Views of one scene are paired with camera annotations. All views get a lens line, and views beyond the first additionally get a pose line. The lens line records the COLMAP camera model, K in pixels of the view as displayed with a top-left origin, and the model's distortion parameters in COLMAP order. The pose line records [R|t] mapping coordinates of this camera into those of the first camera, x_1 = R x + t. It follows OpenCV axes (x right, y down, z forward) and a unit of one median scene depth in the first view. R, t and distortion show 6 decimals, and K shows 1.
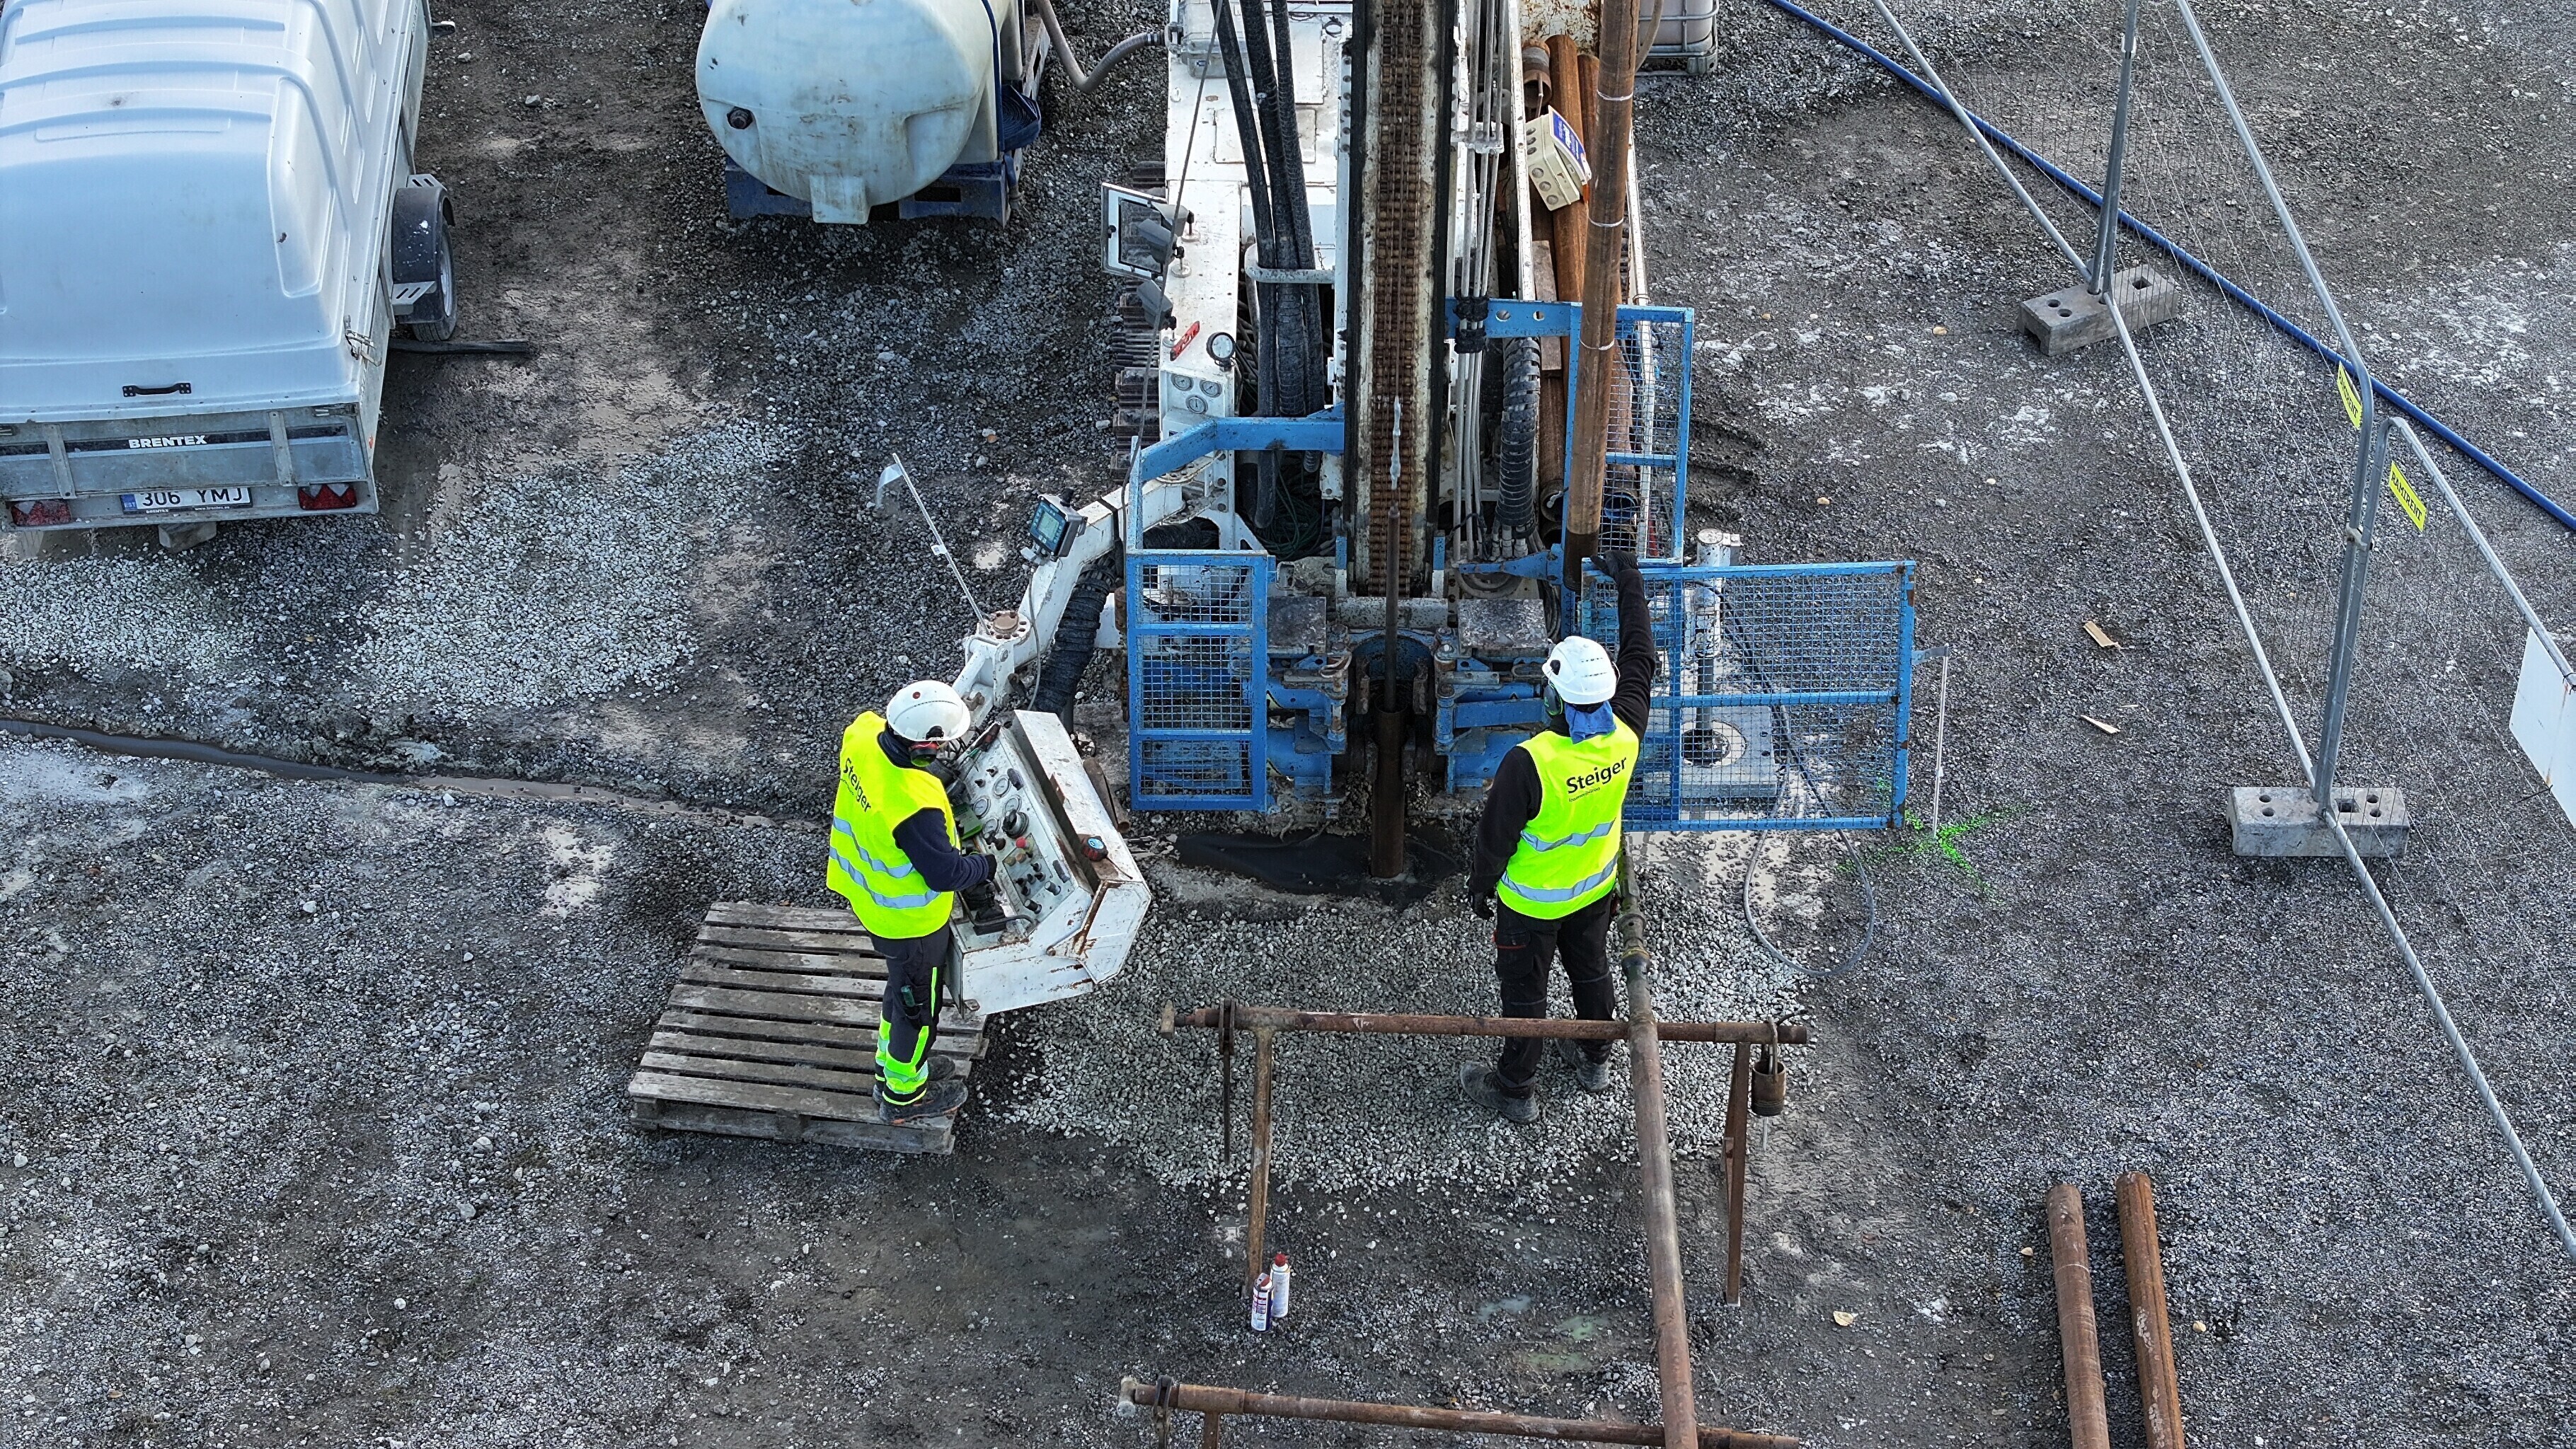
lens RADIAL K [[5220.3, 0, 1288.5], [0, 5220.3, 719.3], [0, 0, 1]] dist [-0.135019, 0.000000]
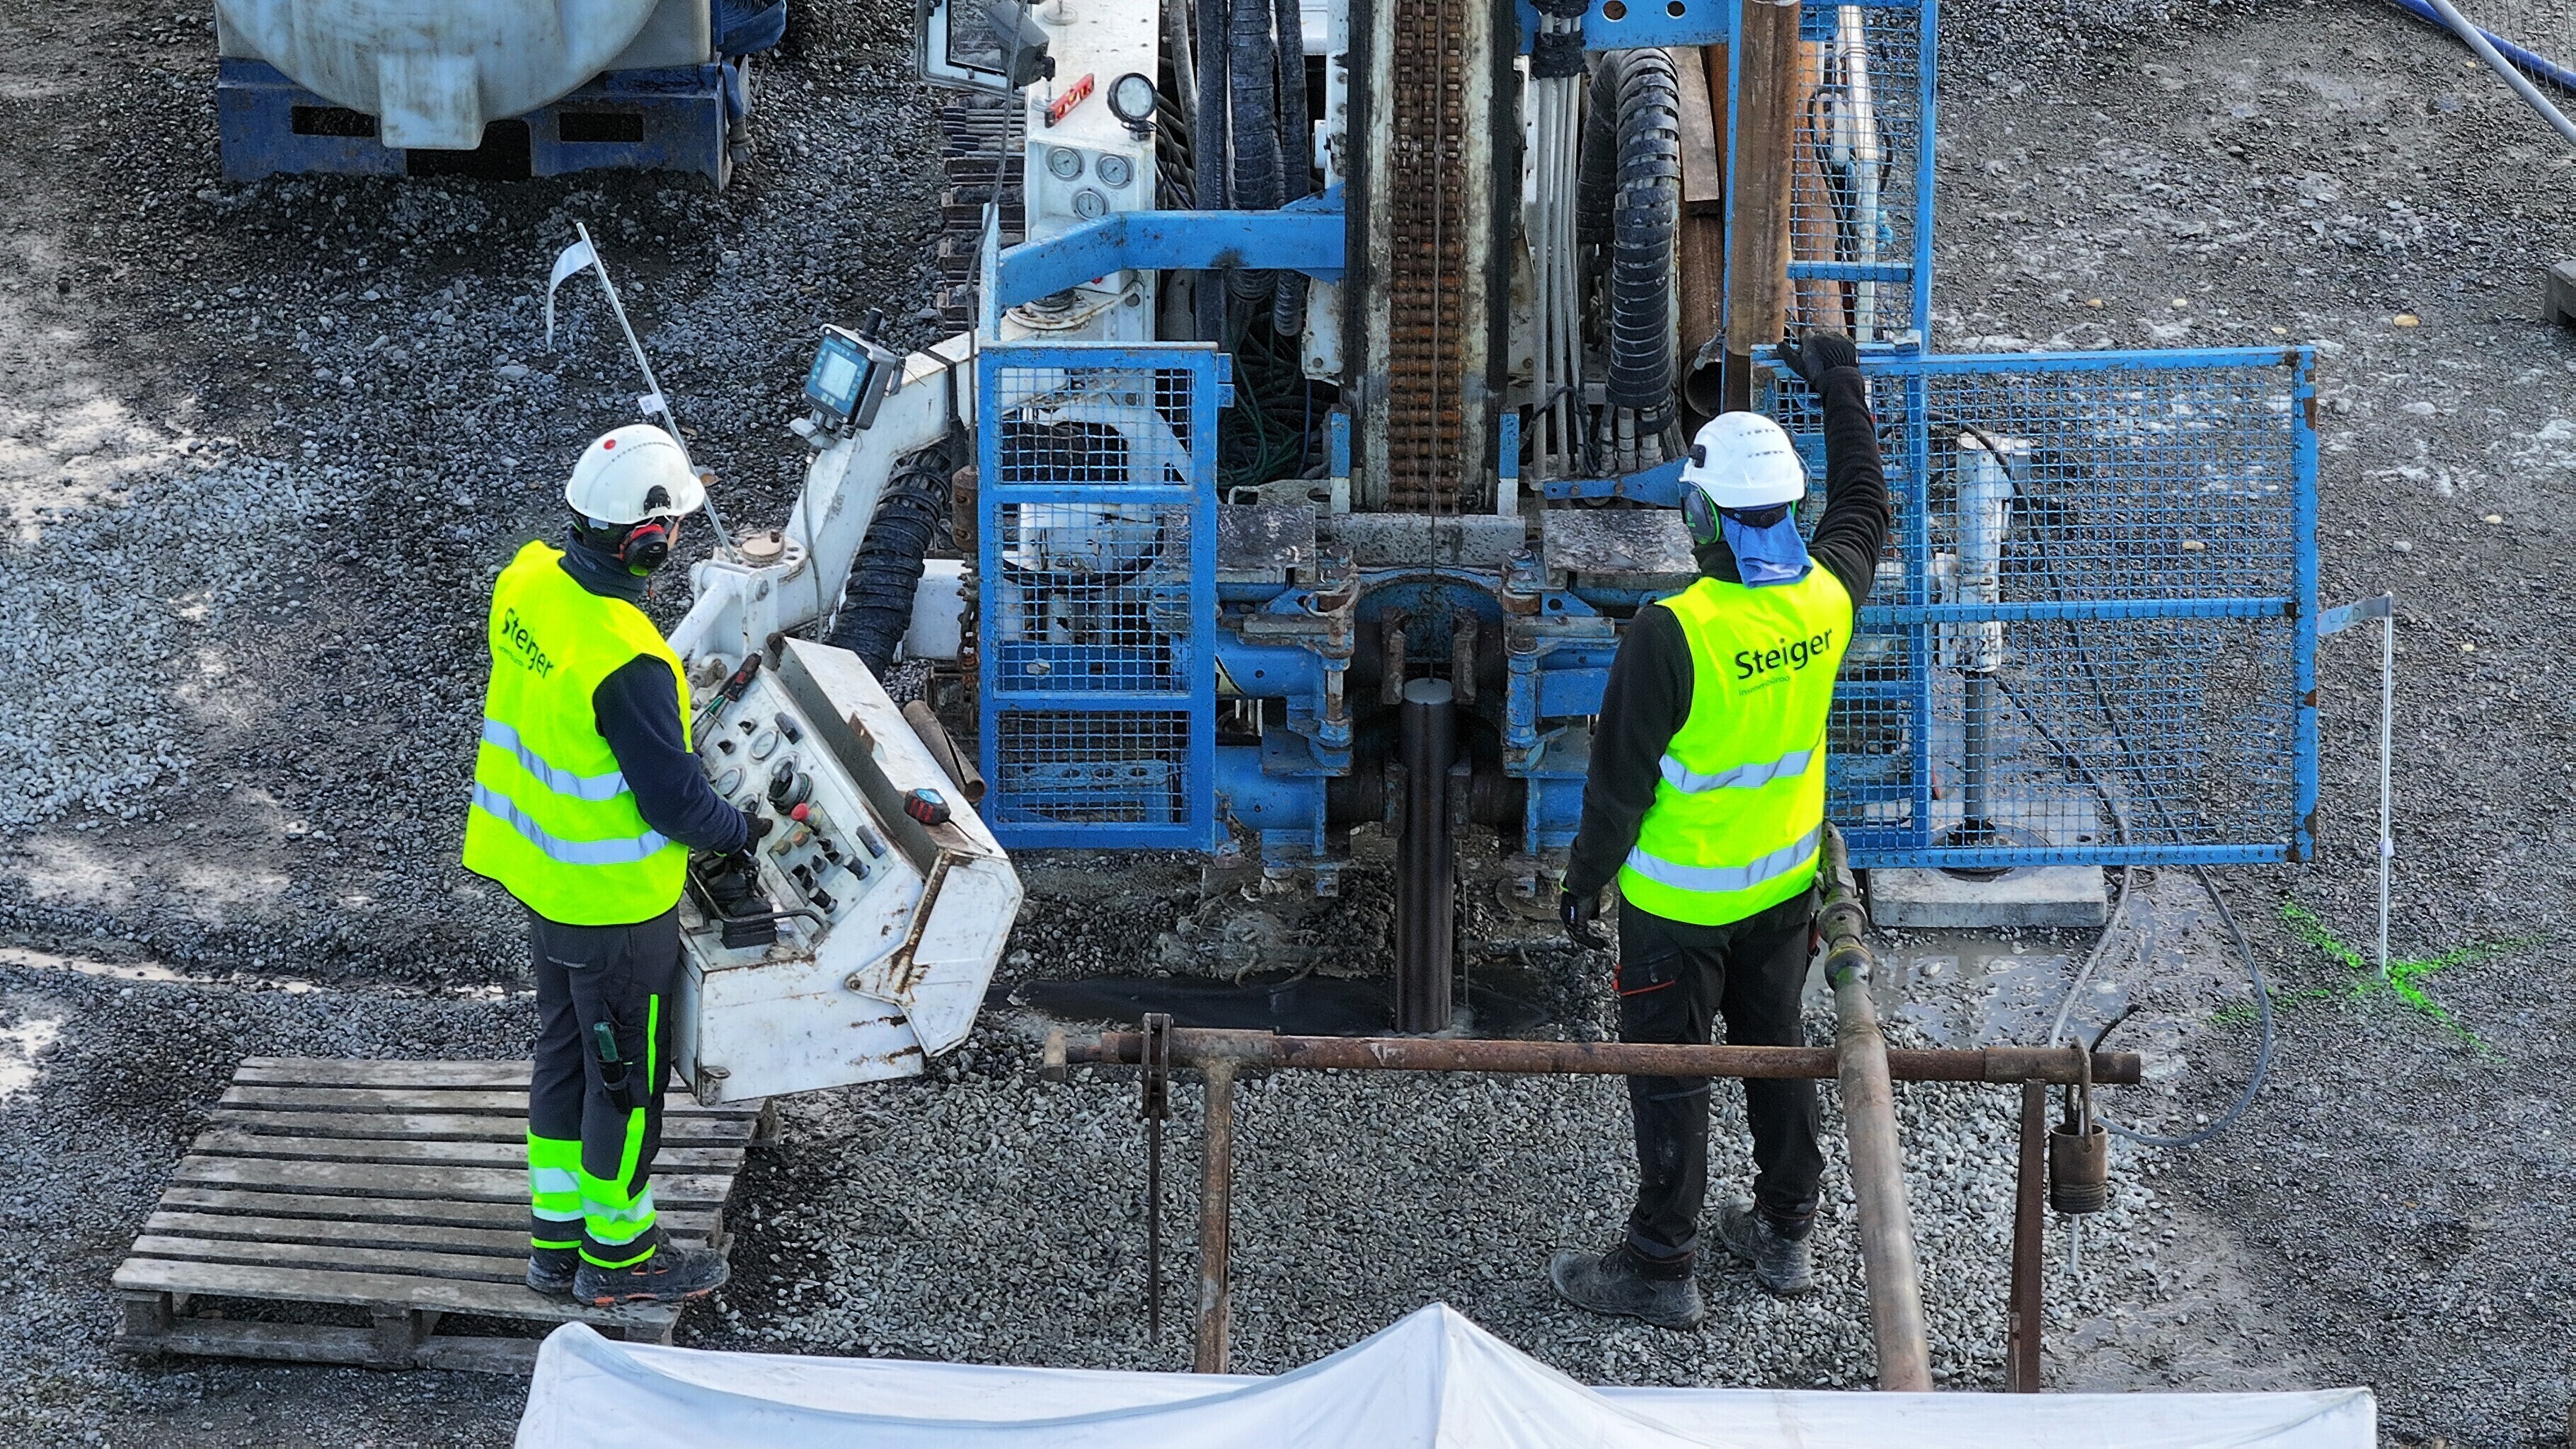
lens RADIAL K [[12821.7, 0, 1286.0], [0, 12821.7, 726.4], [0, 0, 1]] dist [-0.078345, 0.000000]
pose [[0.999928, -0.003423, 0.011504, -0.012448], [0.005755, 0.977859, -0.209184, 0.296636], [-0.010533, 0.209235, 0.977809, -0.385843]]
